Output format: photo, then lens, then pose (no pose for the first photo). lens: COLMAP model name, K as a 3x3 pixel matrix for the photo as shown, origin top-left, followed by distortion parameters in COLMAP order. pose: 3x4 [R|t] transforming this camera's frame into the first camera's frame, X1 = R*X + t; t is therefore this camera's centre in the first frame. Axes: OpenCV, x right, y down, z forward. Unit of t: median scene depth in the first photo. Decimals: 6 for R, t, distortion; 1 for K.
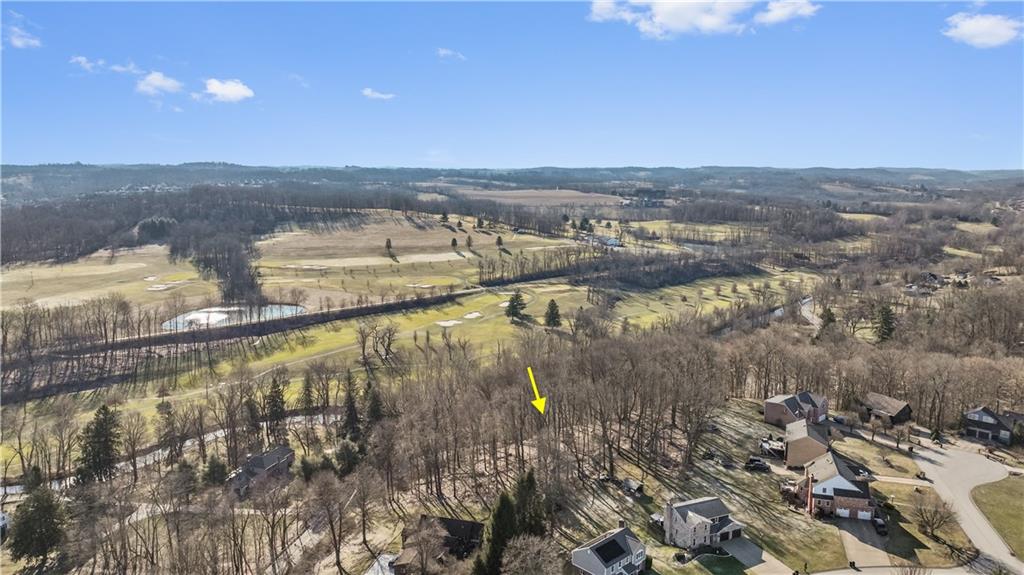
lens RADIAL K [[715.3, 0, 512.0], [0, 715.3, 287.5], [0, 0, 1]] dist [0.008997, 0.005123]
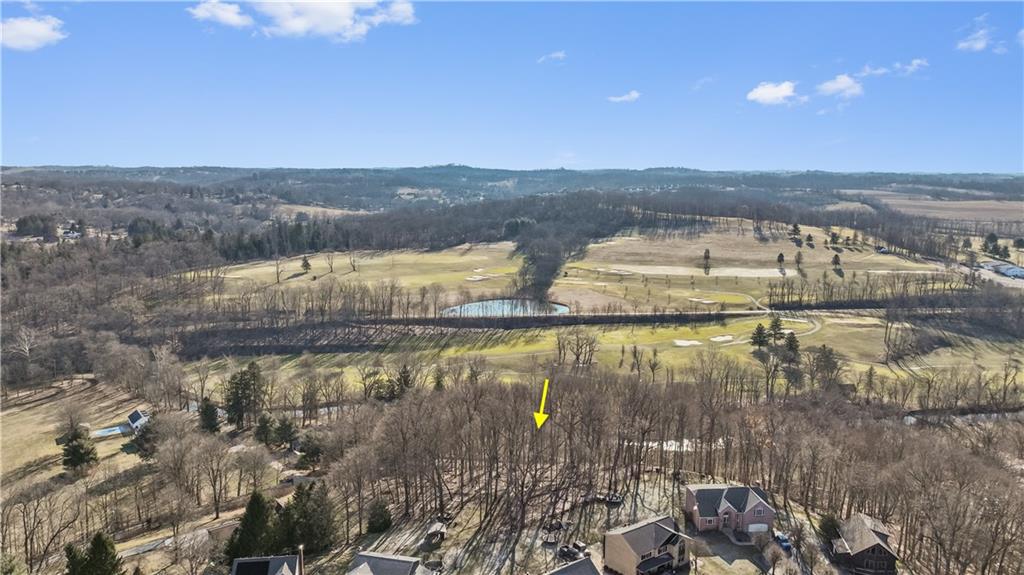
lens RADIAL K [[715.3, 0, 512.0], [0, 715.3, 287.5], [0, 0, 1]] dist [0.008997, 0.005123]
pose [[0.805760, 0.095629, -0.584470, 0.184758], [-0.099076, 0.994736, 0.026167, -0.016491], [0.583896, 0.036822, 0.810993, 0.072665]]
